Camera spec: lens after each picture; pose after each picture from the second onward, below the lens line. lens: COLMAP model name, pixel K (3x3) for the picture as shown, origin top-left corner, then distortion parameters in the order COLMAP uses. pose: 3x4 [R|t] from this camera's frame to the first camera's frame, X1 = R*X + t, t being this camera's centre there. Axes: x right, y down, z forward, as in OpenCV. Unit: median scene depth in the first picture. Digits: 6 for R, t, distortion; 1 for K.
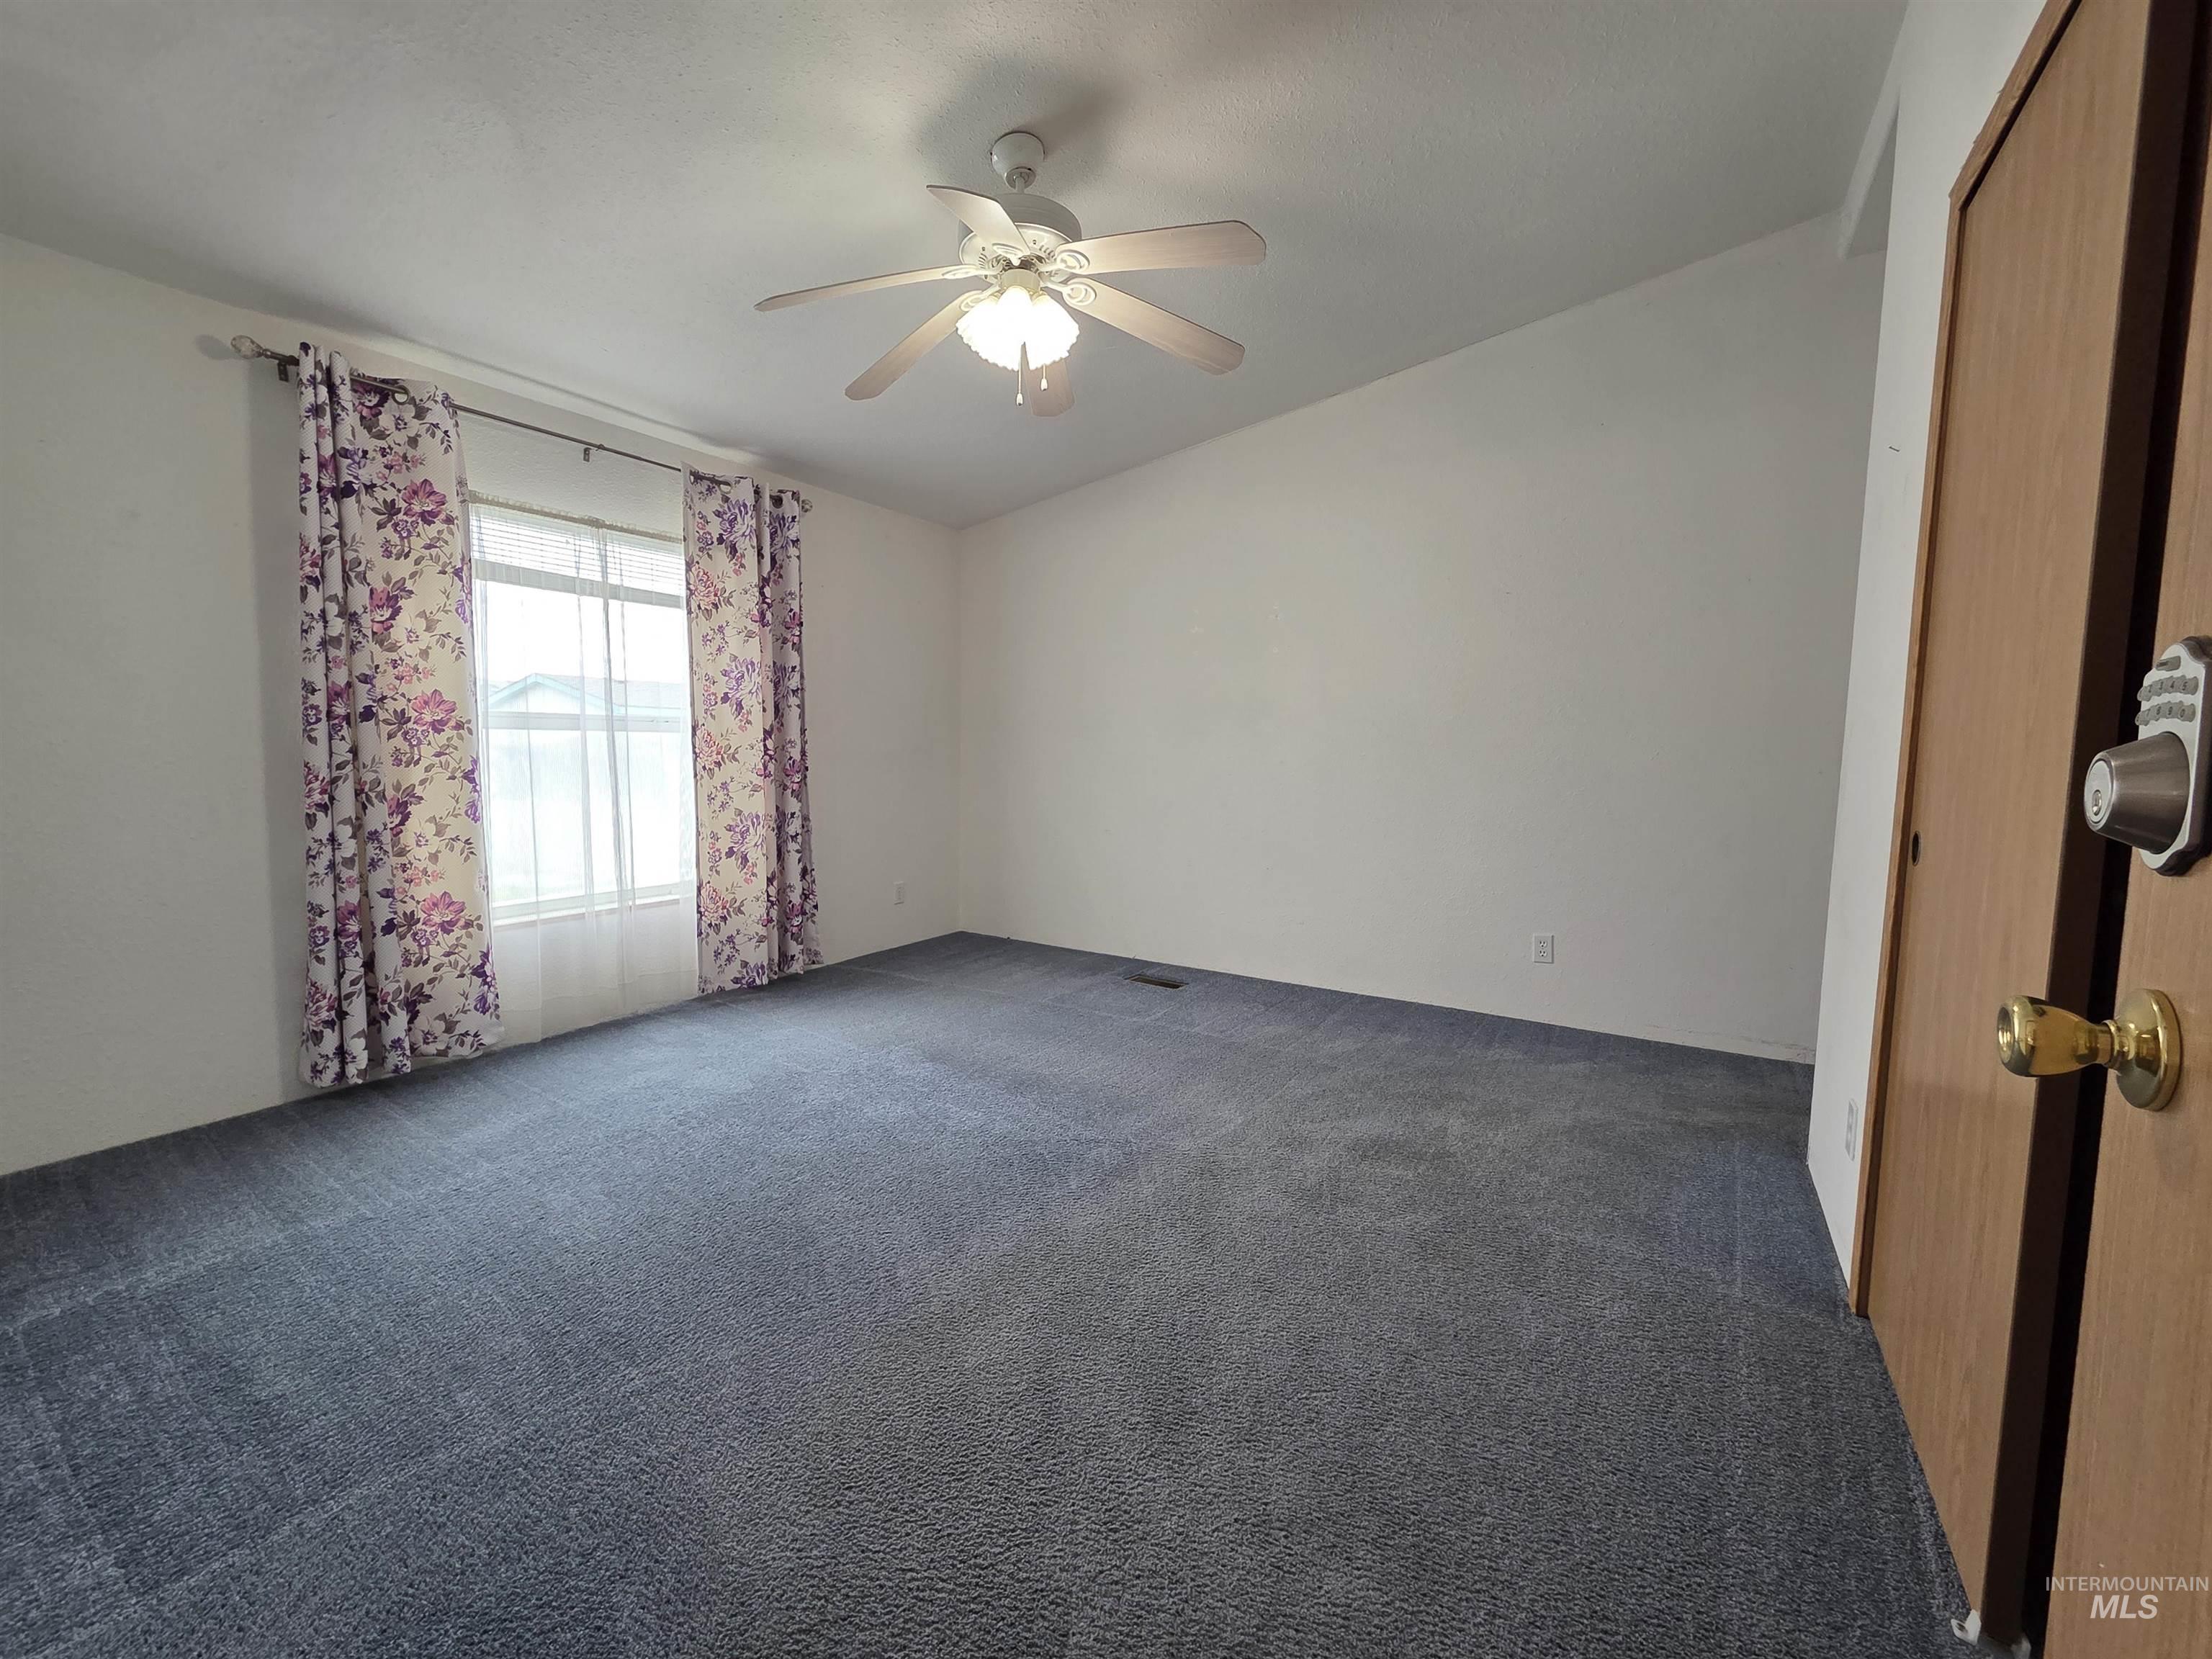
lens RADIAL K [[898.0, 0, 1091.6], [0, 898.0, 824.0], [0, 0, 1]] dist [0.006743, -0.002673]
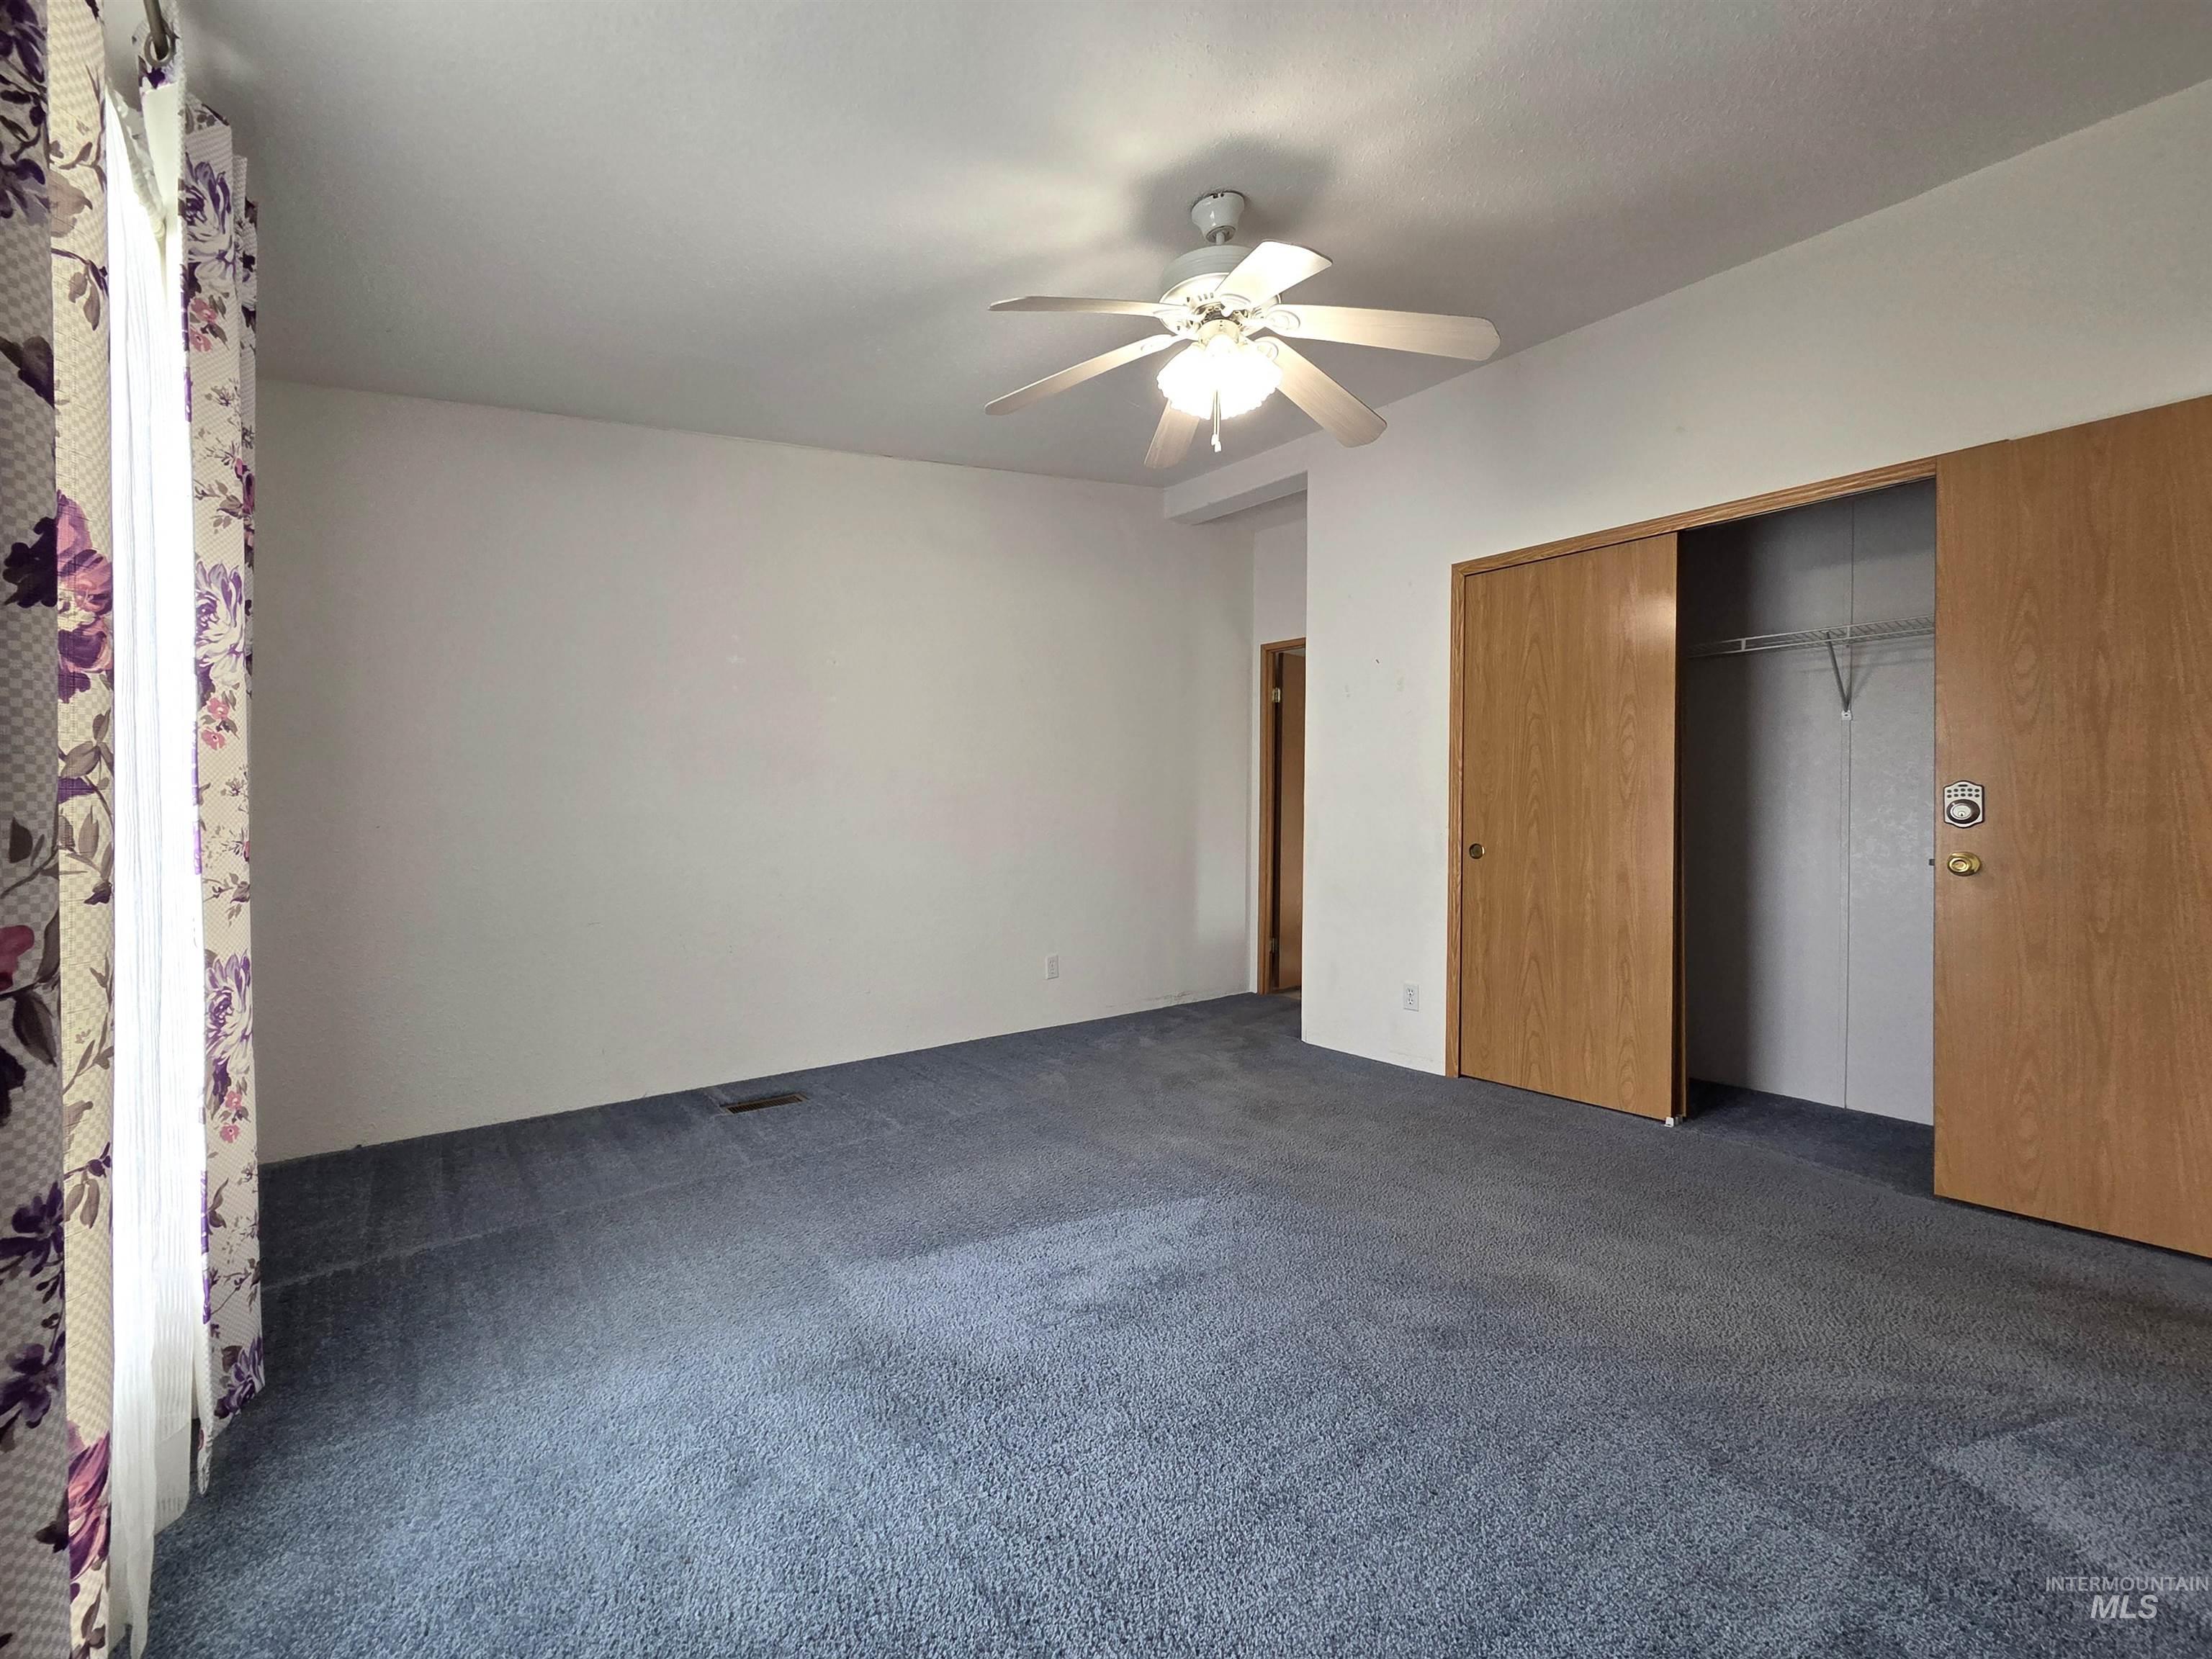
lens RADIAL K [[898.0, 0, 1101.4], [0, 898.0, 831.4], [0, 0, 1]] dist [0.006743, -0.002673]
pose [[0.298311, -0.021061, 0.954236, -0.980724], [0.073981, 0.997259, -0.001118, -0.062401], [-0.951597, 0.070929, 0.299052, 0.794463]]
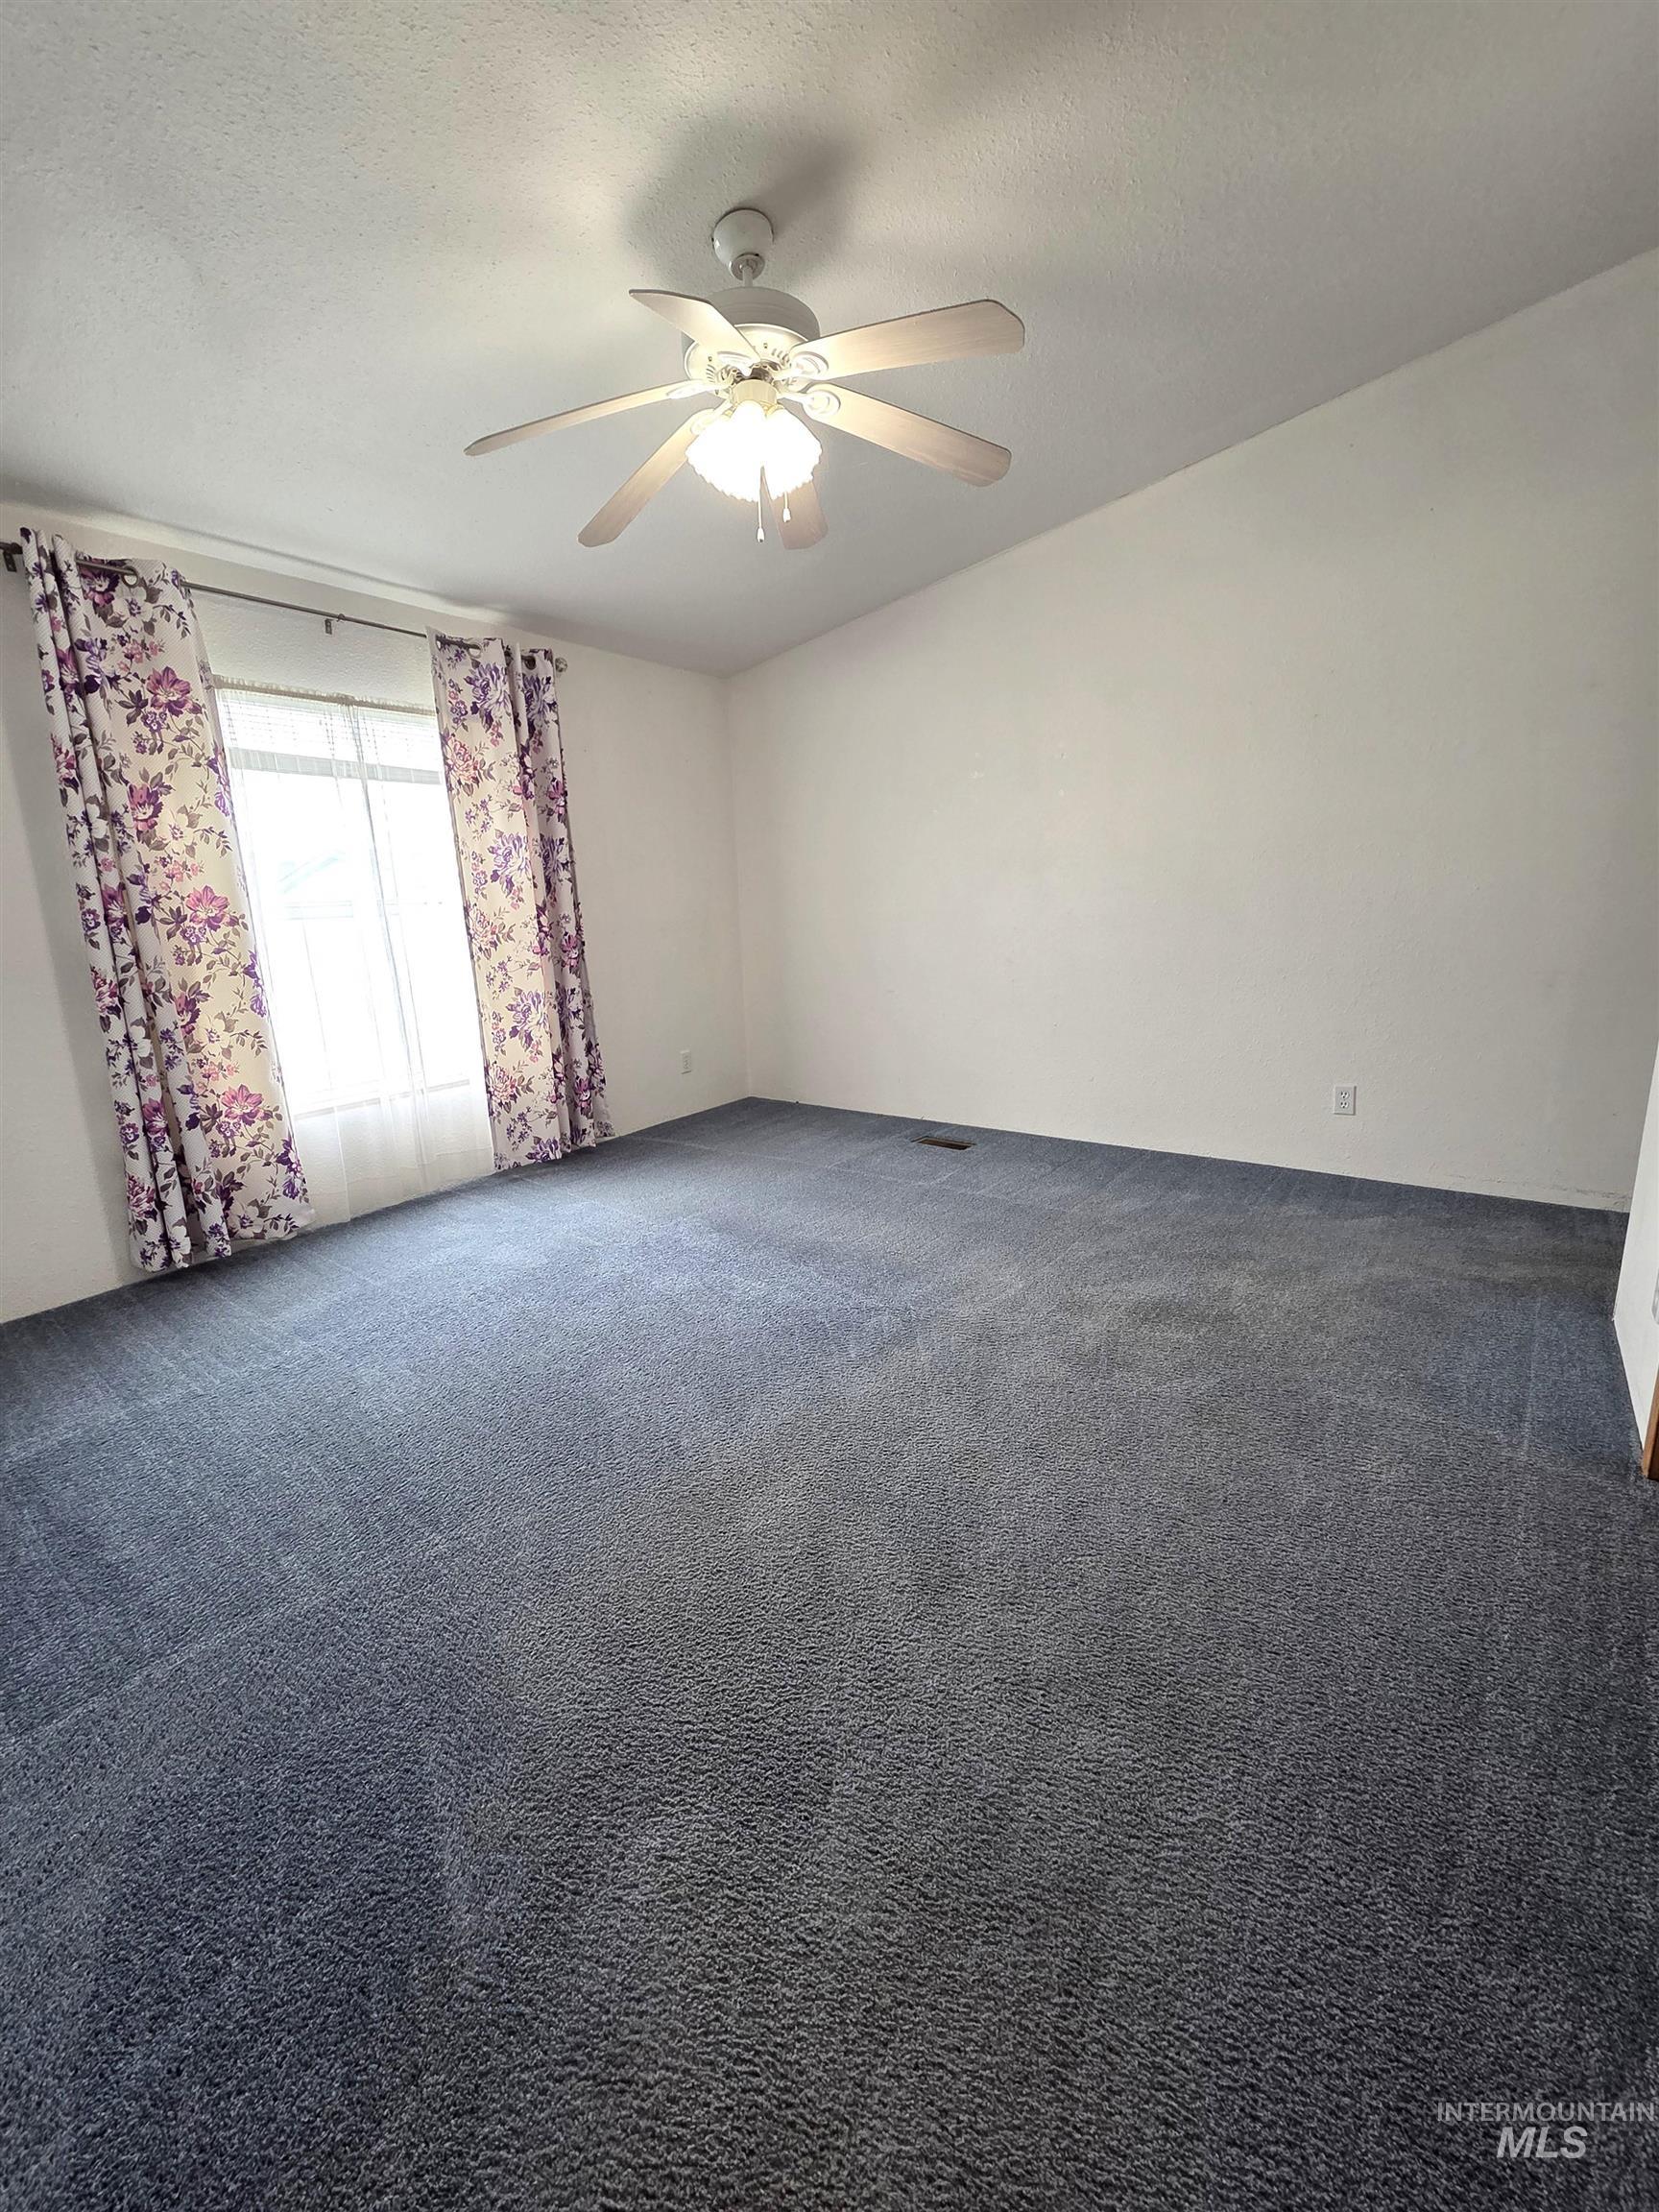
lens RADIAL K [[898.0, 0, 833.4], [0, 898.0, 1092.7], [0, 0, 1]] dist [0.006743, -0.002673]
pose [[0.997055, -0.034309, -0.068592, 0.034664], [0.042917, 0.990813, 0.128245, -0.022379], [0.063562, -0.130811, 0.989368, 0.022455]]
